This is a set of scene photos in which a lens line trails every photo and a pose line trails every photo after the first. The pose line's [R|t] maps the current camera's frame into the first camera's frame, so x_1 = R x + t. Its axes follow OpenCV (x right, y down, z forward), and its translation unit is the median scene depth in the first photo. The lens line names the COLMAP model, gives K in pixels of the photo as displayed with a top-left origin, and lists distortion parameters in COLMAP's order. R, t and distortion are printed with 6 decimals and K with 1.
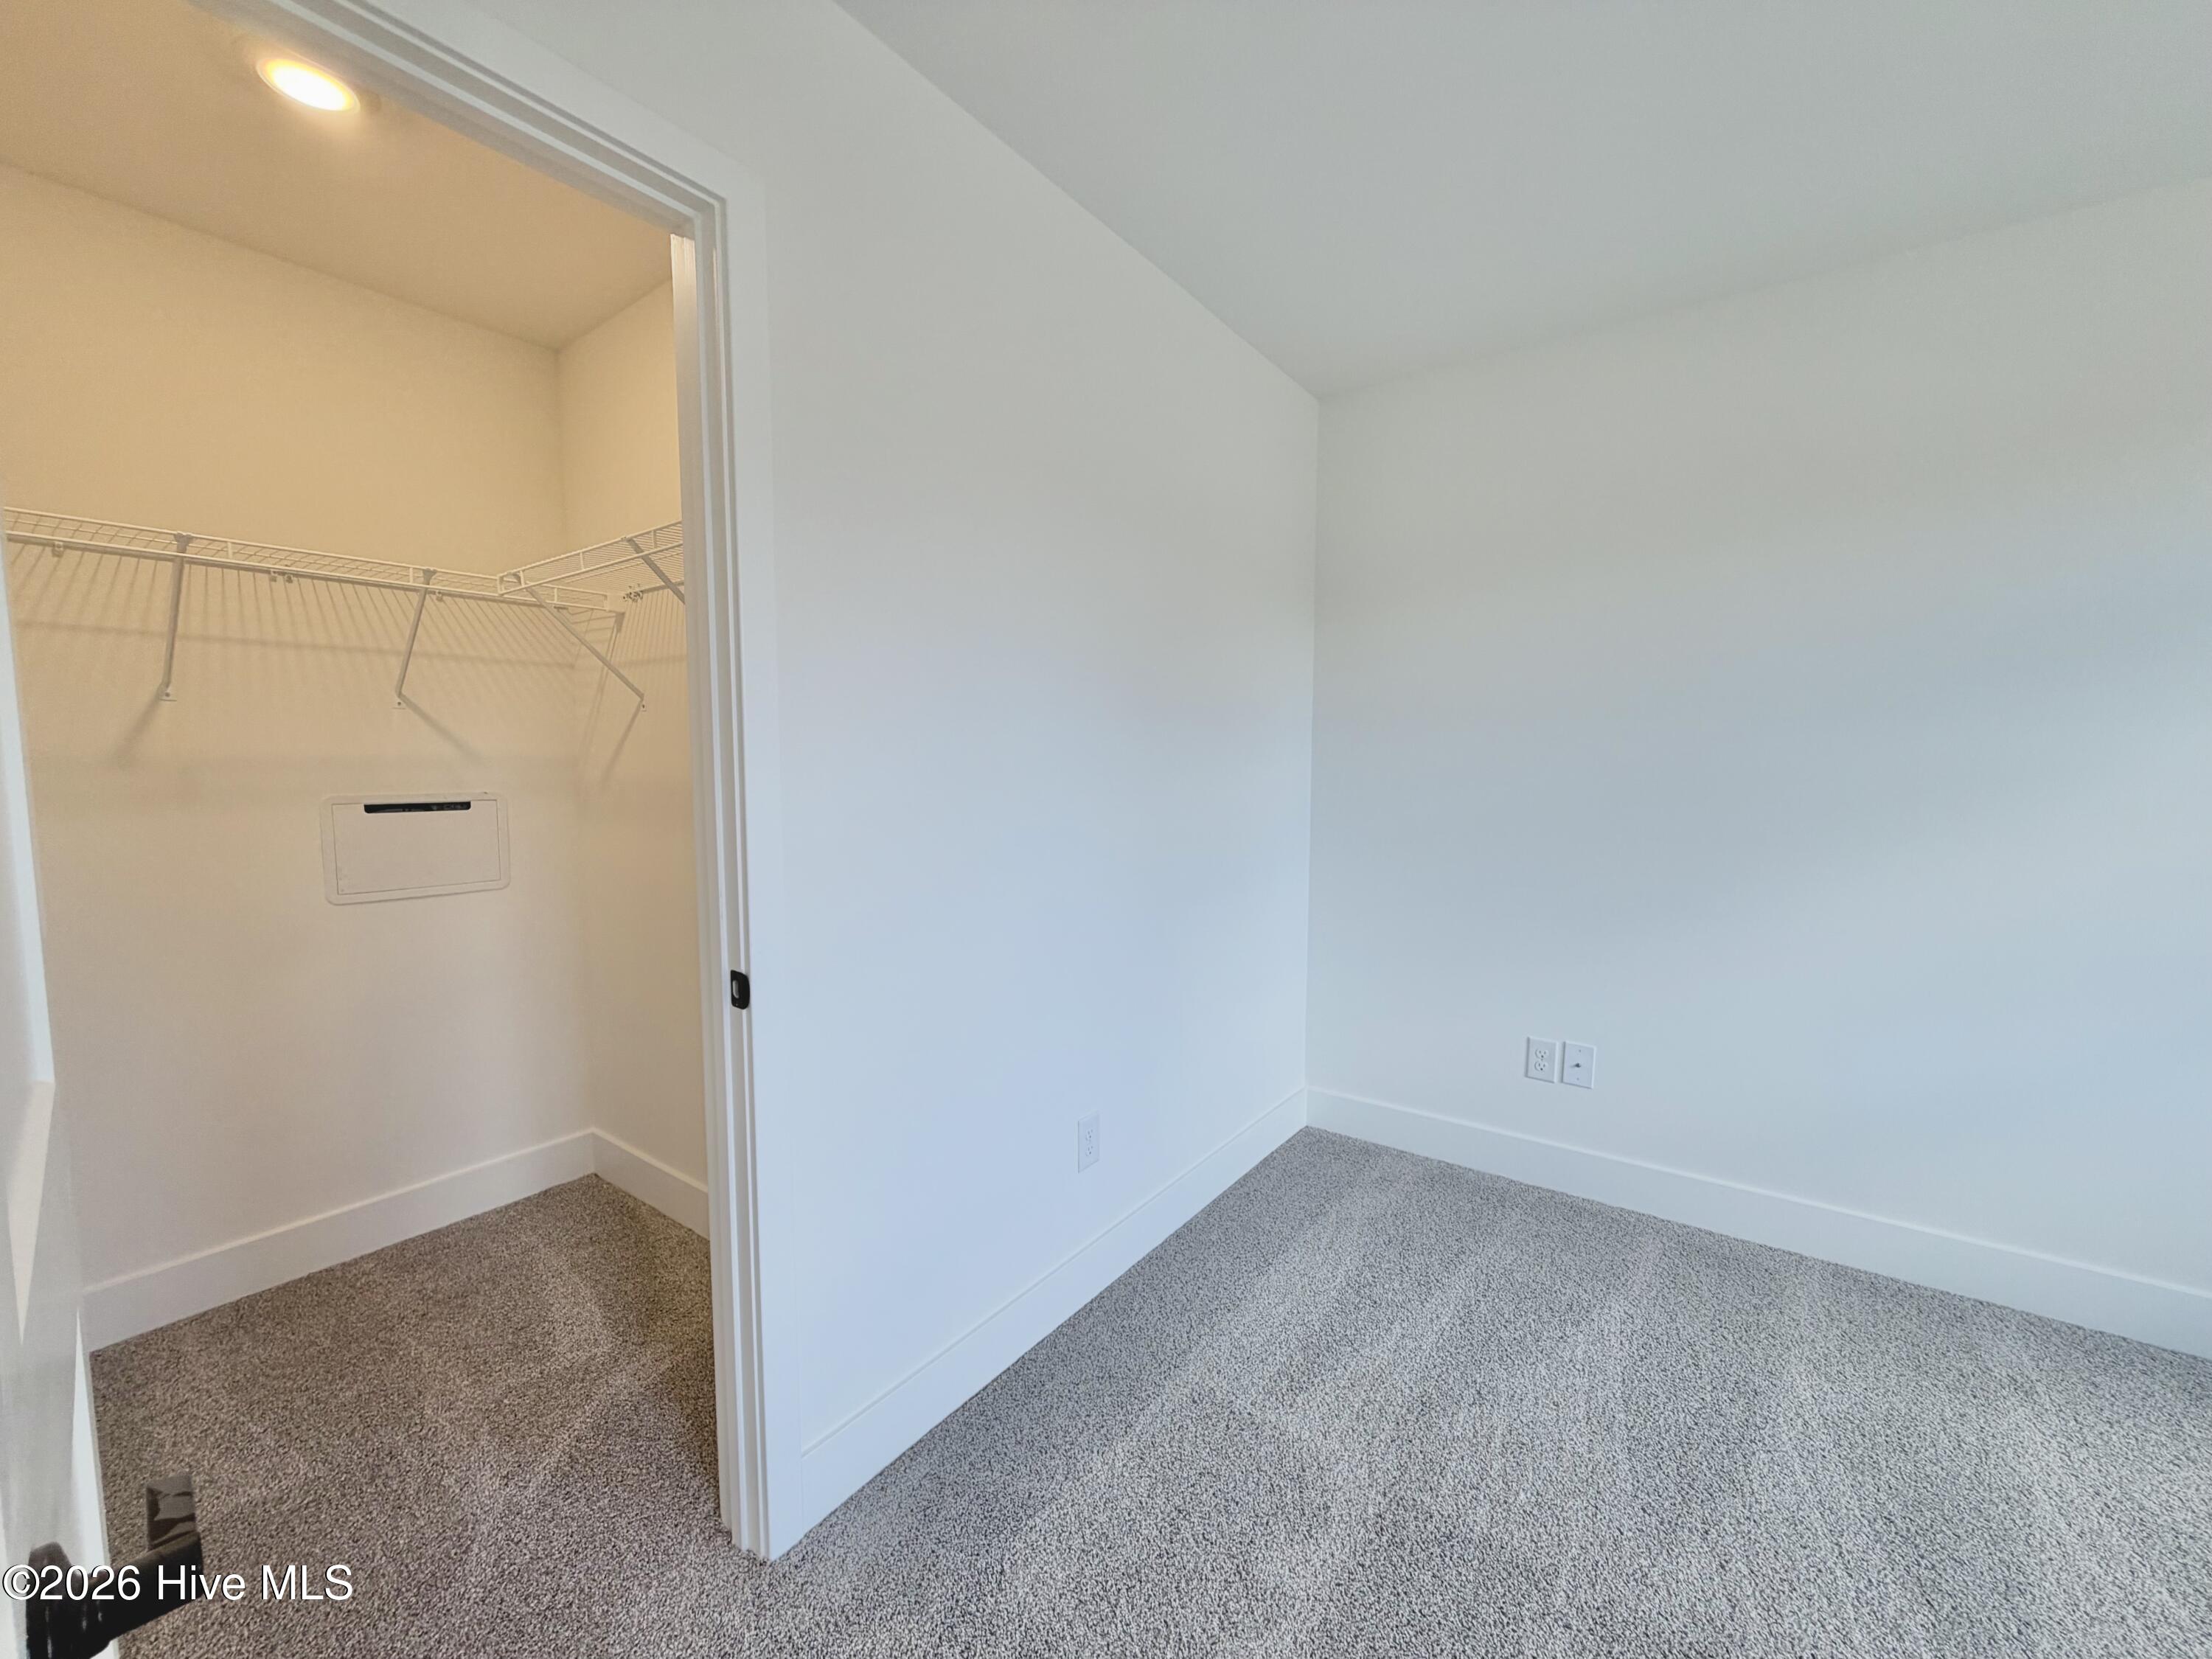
lens RADIAL K [[885.0, 0, 1103.7], [0, 885.0, 834.8], [0, 0, 1]] dist [-0.001903, 0.000352]
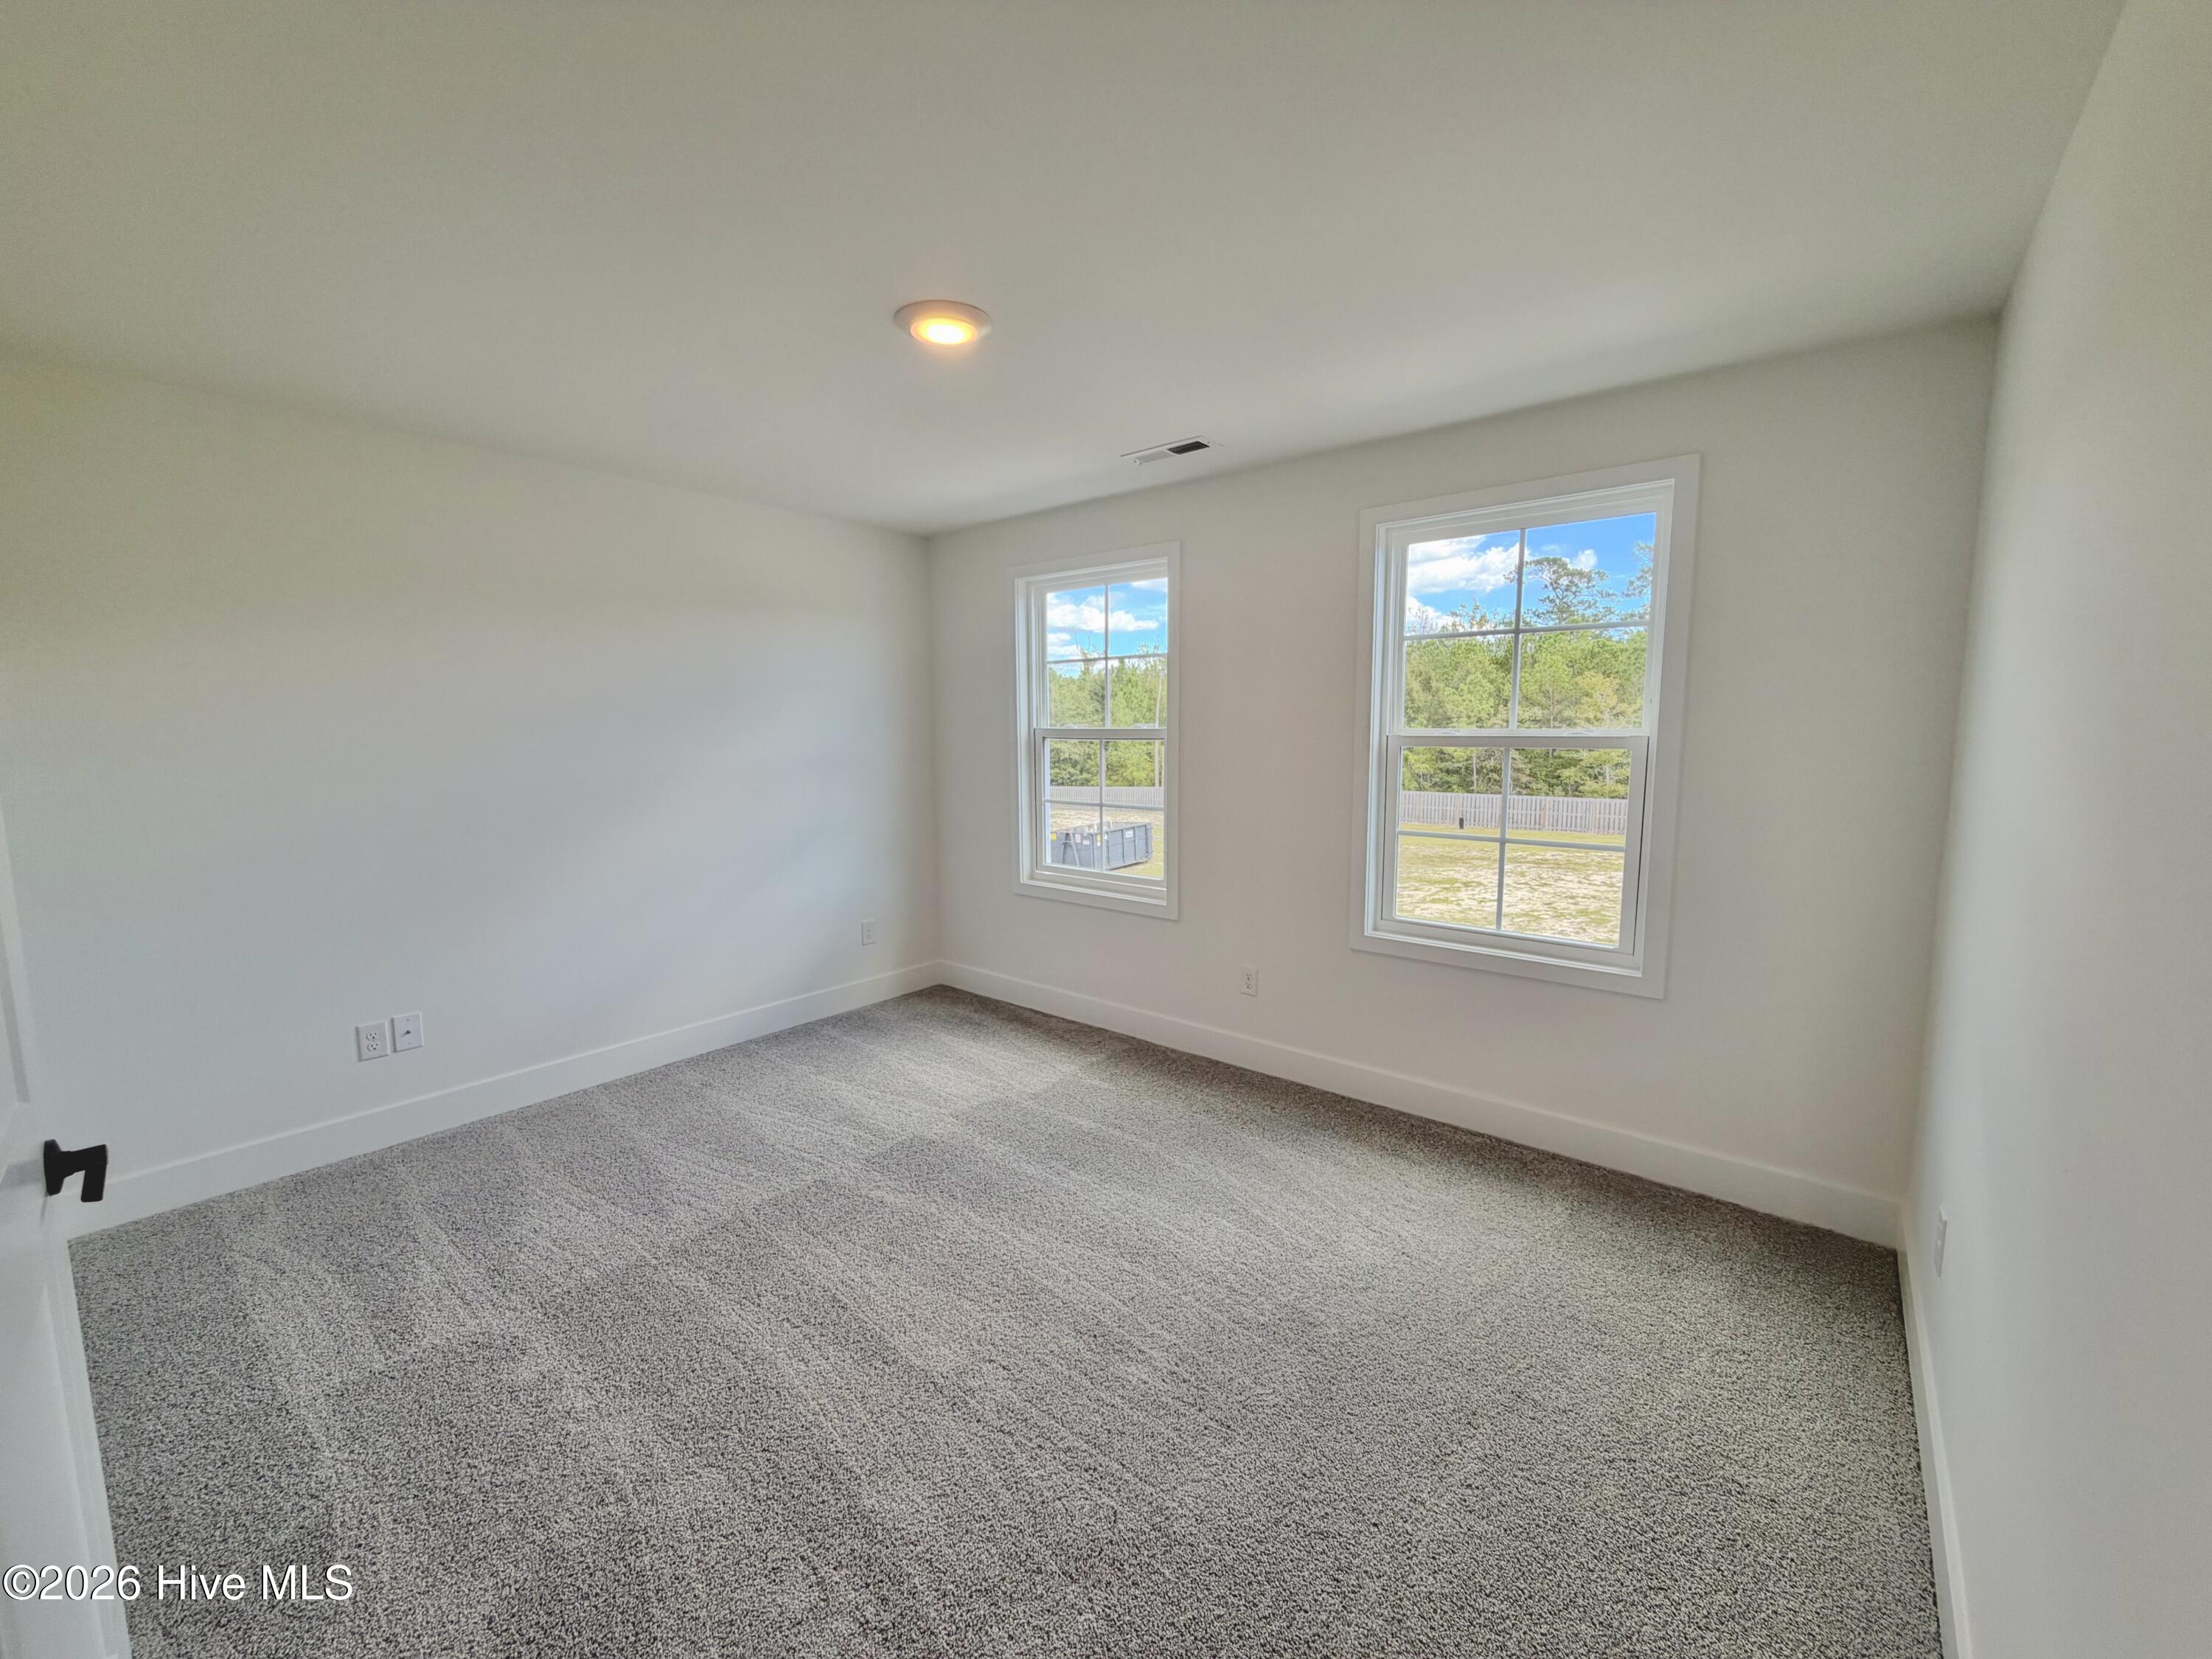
lens RADIAL K [[885.0, 0, 1111.9], [0, 885.0, 828.7], [0, 0, 1]] dist [-0.001903, 0.000352]
pose [[0.042574, -0.116331, 0.992298, -0.682032], [0.088746, 0.989713, 0.112220, -0.076523], [-0.995144, 0.083284, 0.052460, -0.057430]]
